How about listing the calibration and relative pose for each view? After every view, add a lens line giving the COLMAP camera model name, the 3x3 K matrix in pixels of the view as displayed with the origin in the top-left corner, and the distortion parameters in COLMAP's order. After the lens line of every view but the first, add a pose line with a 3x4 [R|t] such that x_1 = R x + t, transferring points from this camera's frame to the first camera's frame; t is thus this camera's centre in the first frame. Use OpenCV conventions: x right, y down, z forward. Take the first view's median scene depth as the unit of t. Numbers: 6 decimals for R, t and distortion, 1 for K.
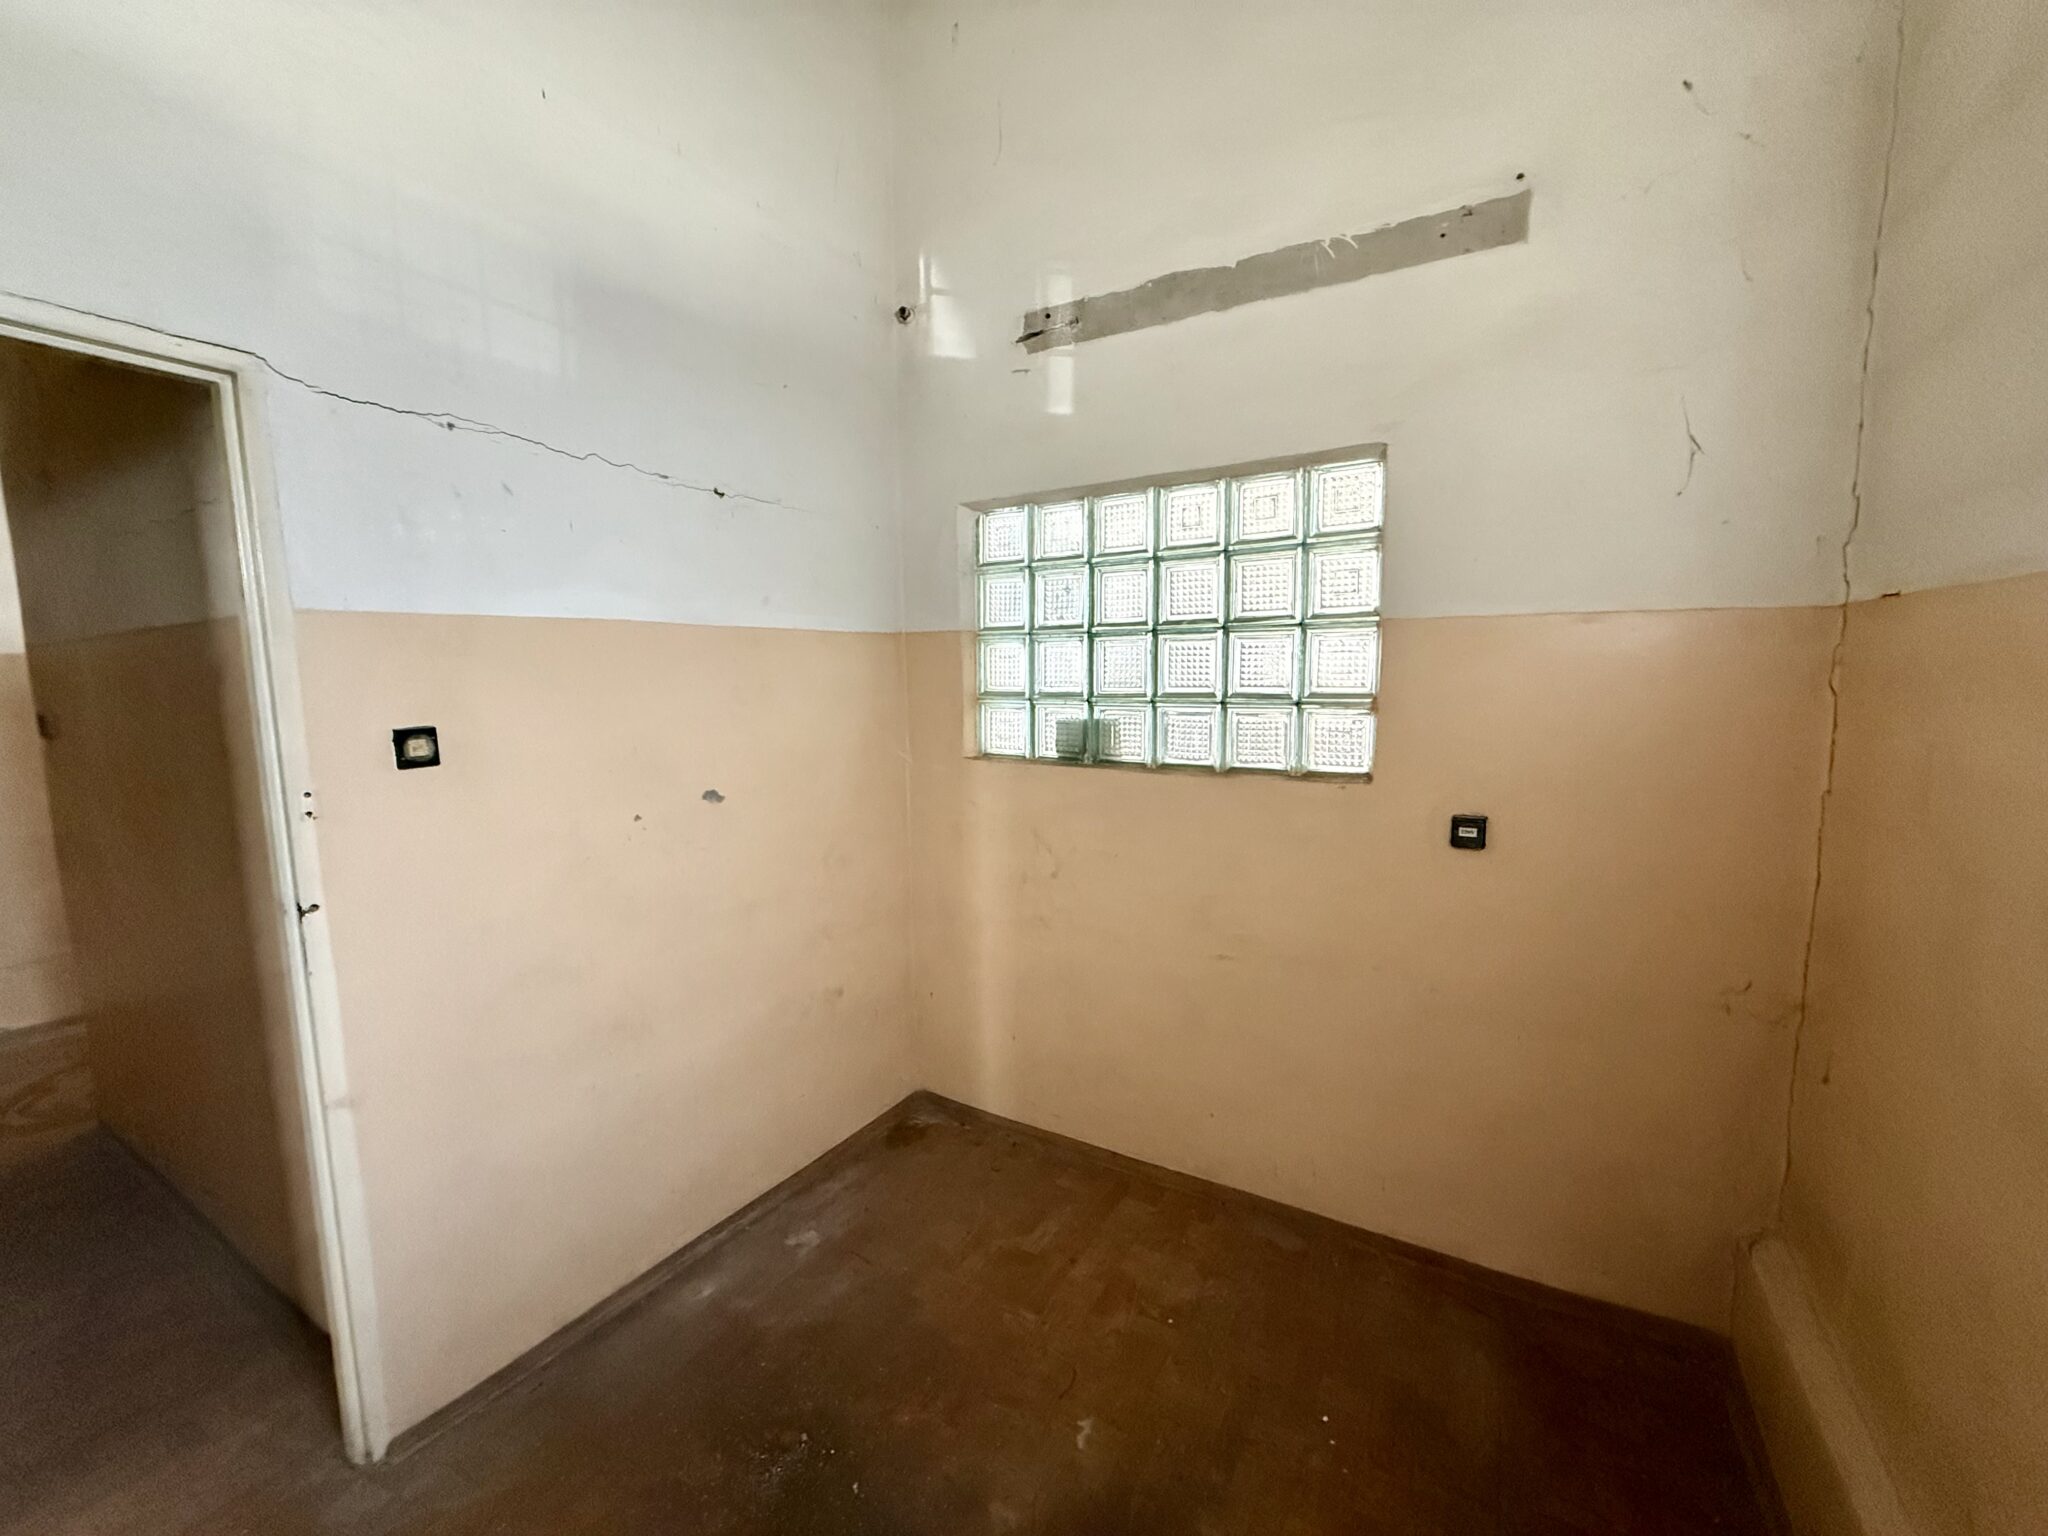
lens RADIAL K [[805.5, 0, 1025.5], [0, 805.5, 762.6], [0, 0, 1]] dist [-0.007881, 0.000134]
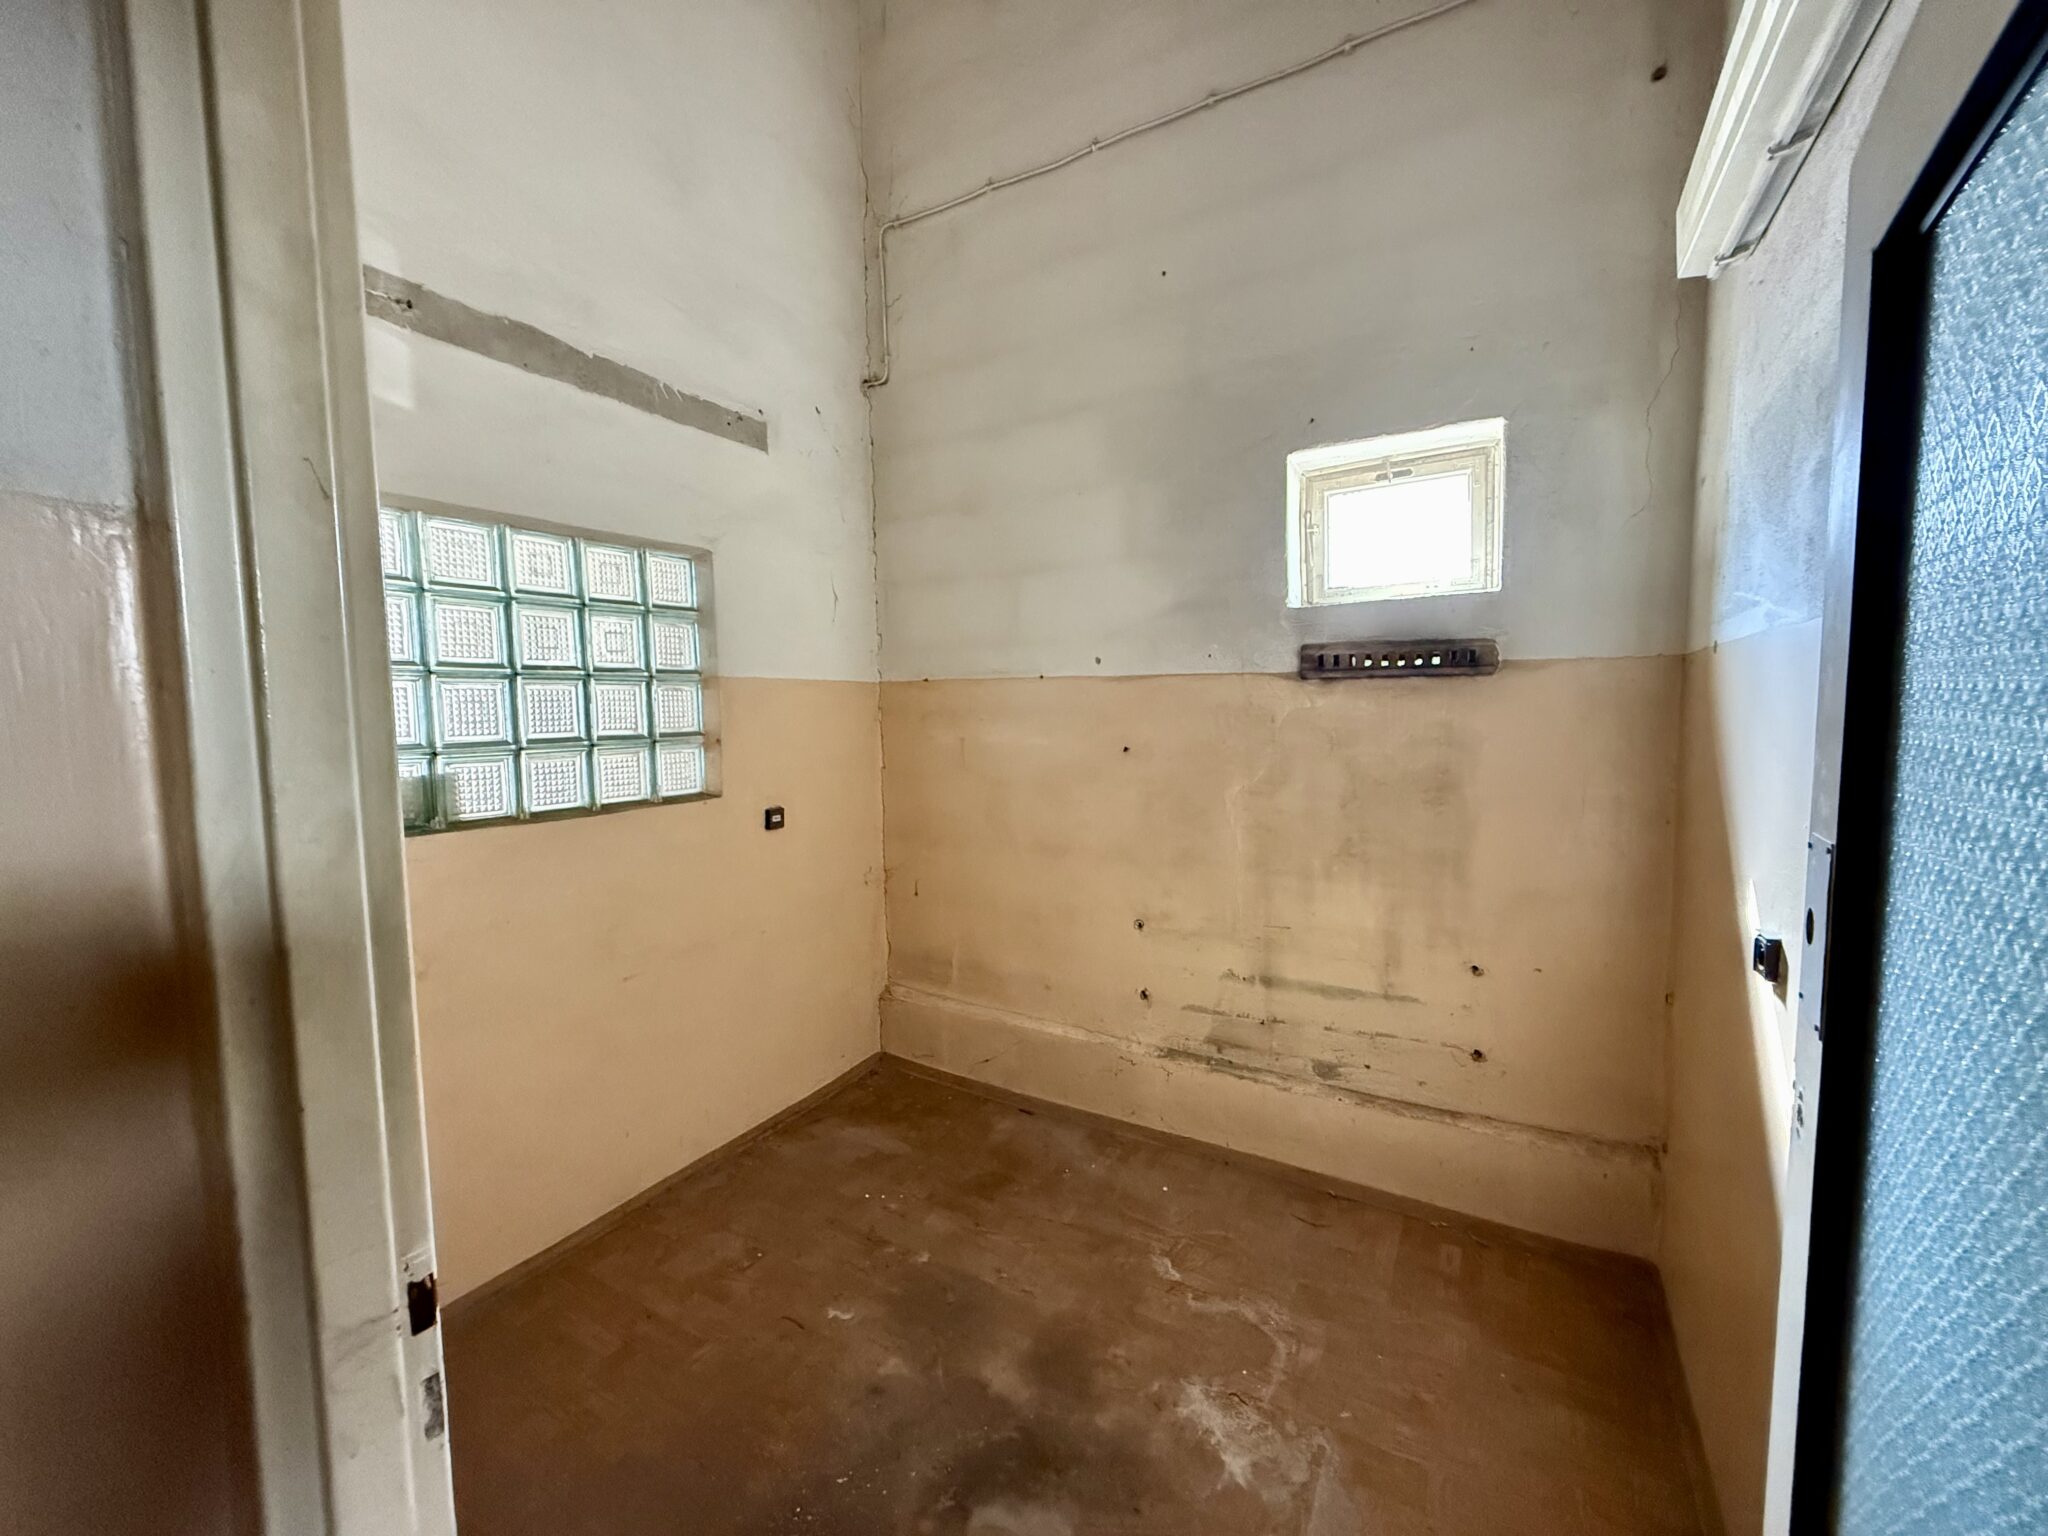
lens RADIAL K [[805.5, 0, 1008.9], [0, 805.5, 765.5], [0, 0, 1]] dist [-0.007881, 0.000134]
pose [[0.012968, -0.061184, 0.998042, -0.854410], [0.133642, 0.989277, 0.058910, -0.038924], [-0.990945, 0.132616, 0.021005, 0.454519]]
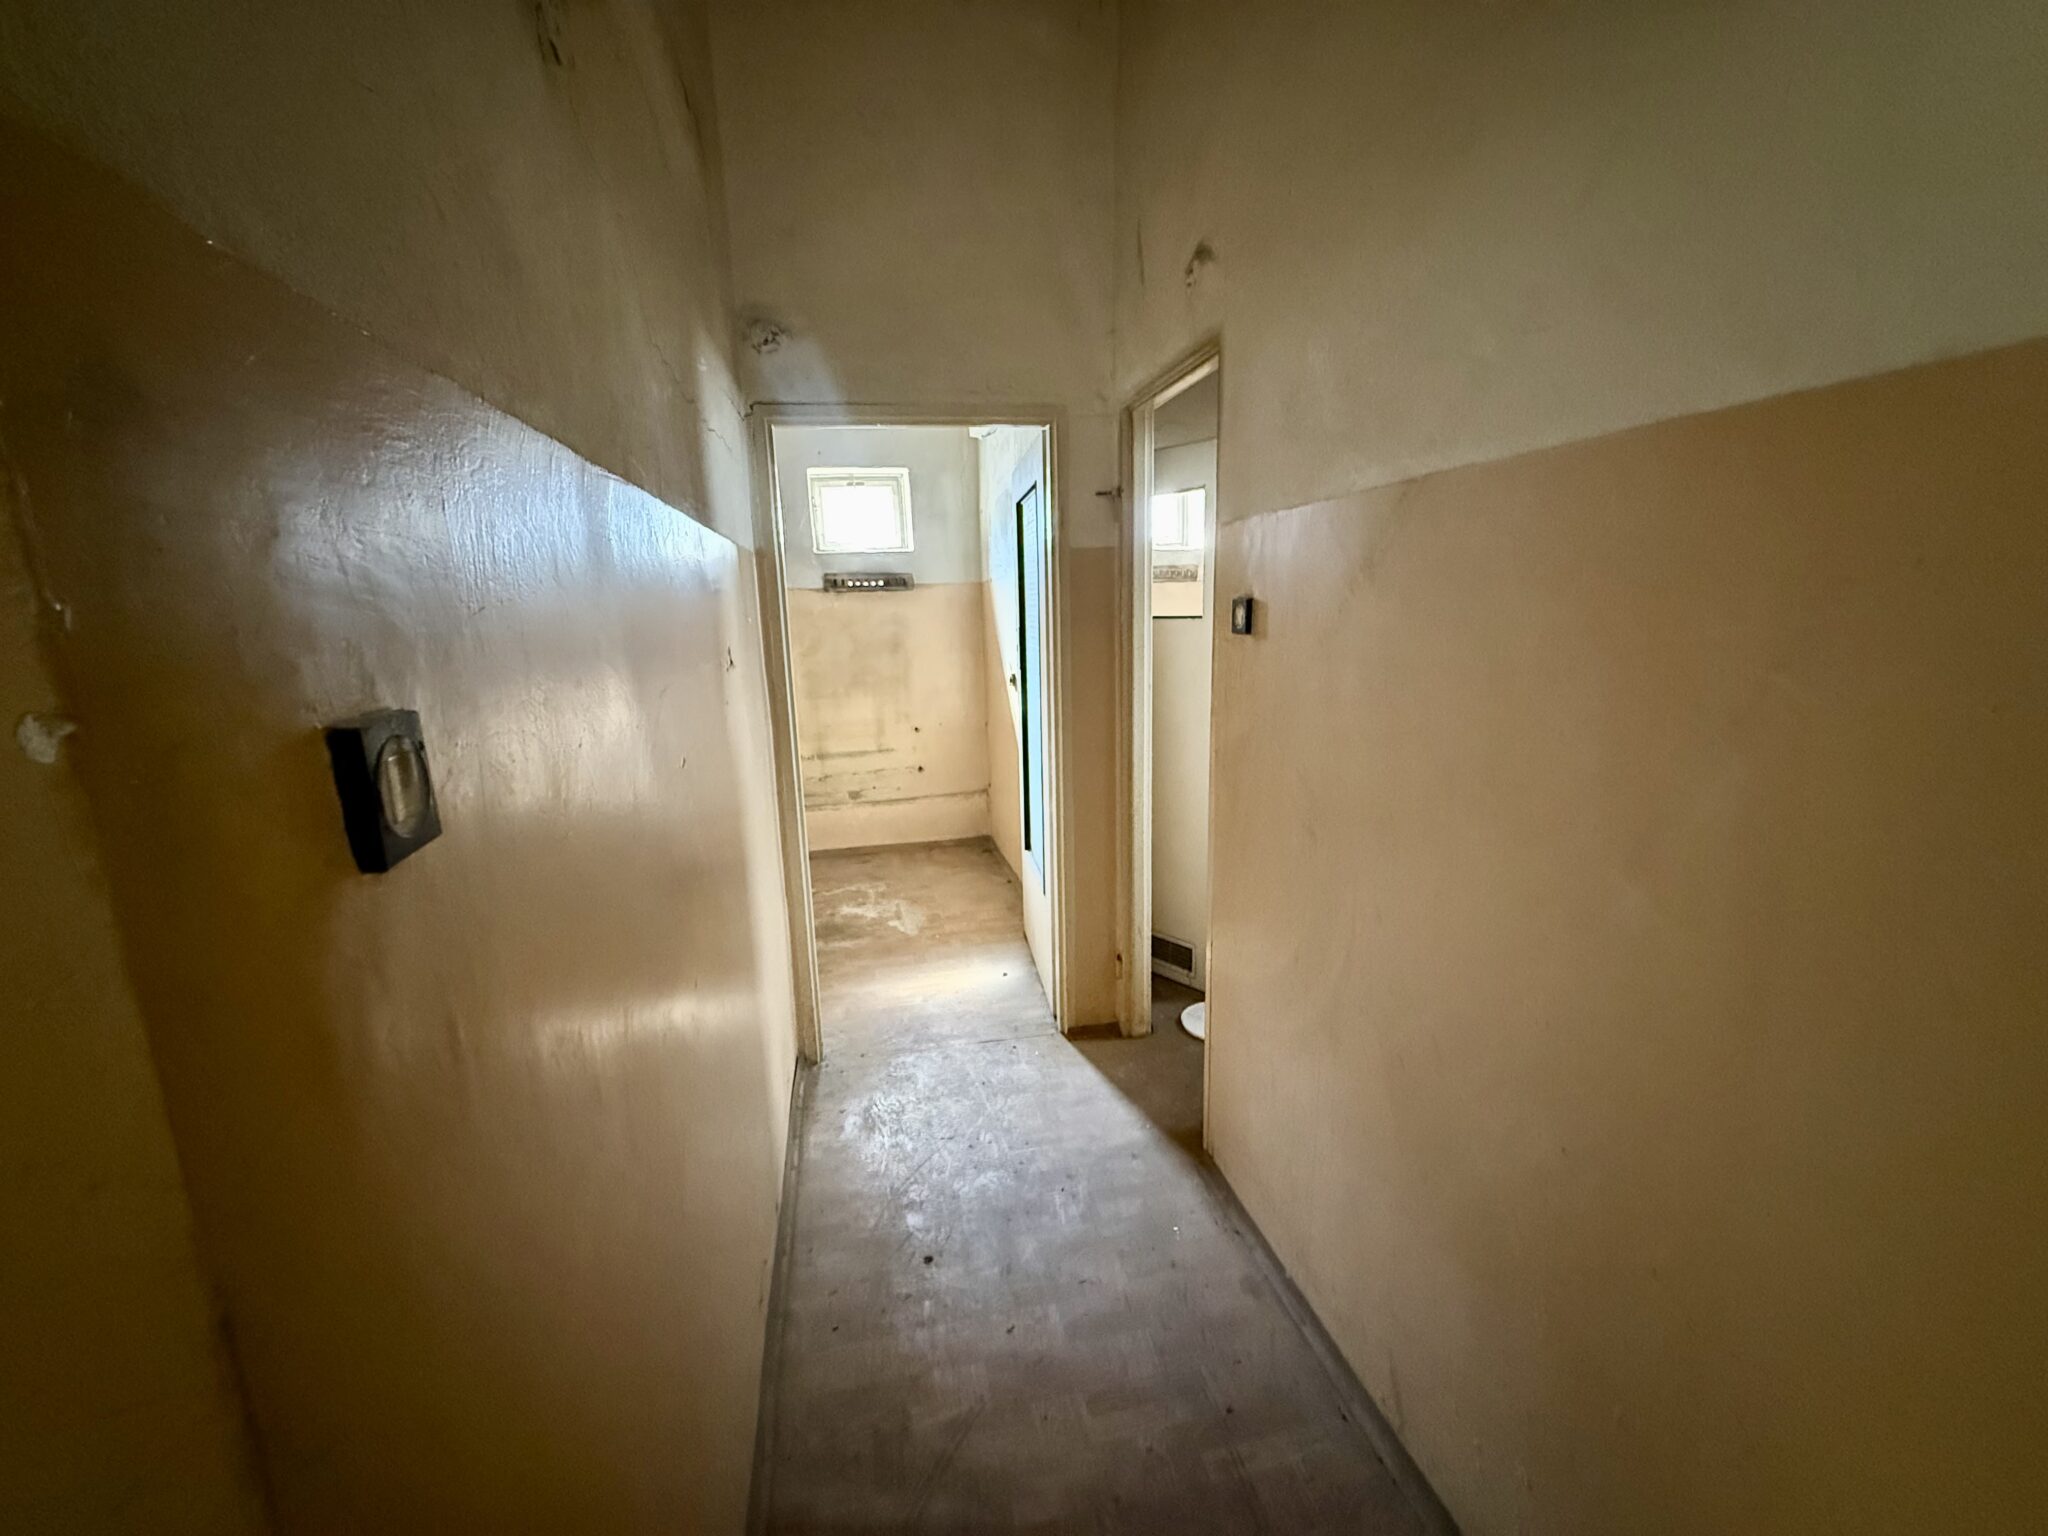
lens RADIAL K [[805.5, 0, 1021.2], [0, 805.5, 774.8], [0, 0, 1]] dist [-0.007881, 0.000134]
pose [[-0.683623, -0.116598, 0.720461, -1.752934], [0.124610, 0.954014, 0.272635, -0.097130], [-0.719119, 0.276156, -0.637657, 1.252854]]
